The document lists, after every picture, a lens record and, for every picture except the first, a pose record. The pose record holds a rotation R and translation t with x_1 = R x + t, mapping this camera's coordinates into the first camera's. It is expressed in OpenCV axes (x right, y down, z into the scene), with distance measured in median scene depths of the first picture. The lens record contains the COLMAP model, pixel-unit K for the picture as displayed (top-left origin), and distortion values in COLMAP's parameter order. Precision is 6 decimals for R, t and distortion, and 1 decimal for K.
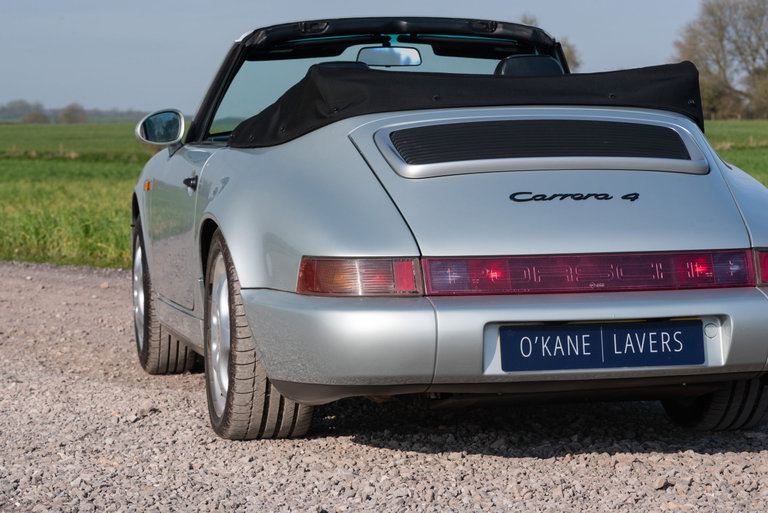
lens RADIAL K [[2174.7, 0, 383.9], [0, 2174.7, 256.1], [0, 0, 1]] dist [-0.028729, 0.000000]
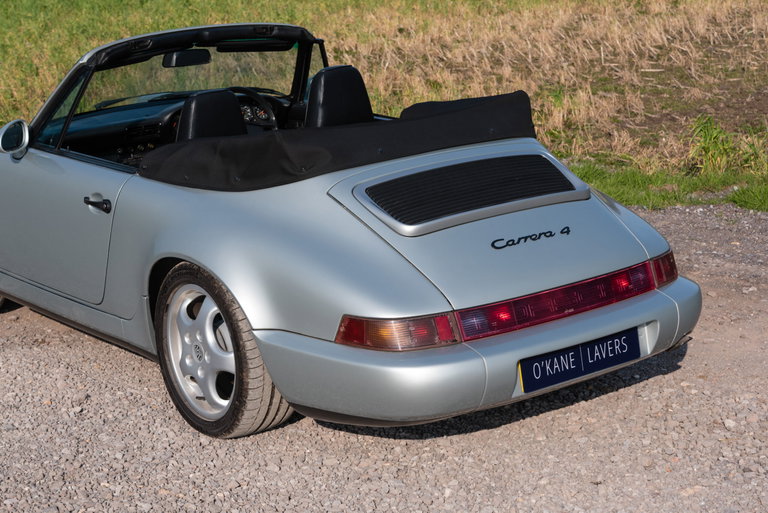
lens RADIAL K [[1570.3, 0, 383.6], [0, 1570.3, 256.7], [0, 0, 1]] dist [0.048520, 0.000000]
pose [[0.904171, -0.126187, 0.408107, -0.370899], [0.051922, 0.980754, 0.188214, -0.195429], [-0.424003, -0.148988, 0.893322, 0.210583]]
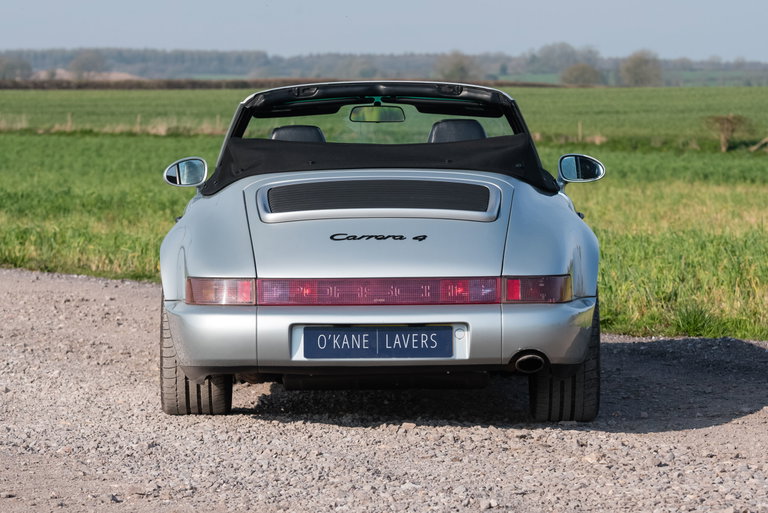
lens RADIAL K [[3678.5, 0, 373.4], [0, 3678.5, 223.3], [0, 0, 1]] dist [1.456042, 0.000000]
pose [[0.975405, 0.012447, -0.220069, 0.609700], [-0.017250, 0.999653, -0.019917, 0.010957], [0.219744, 0.023223, 0.975281, -1.322371]]
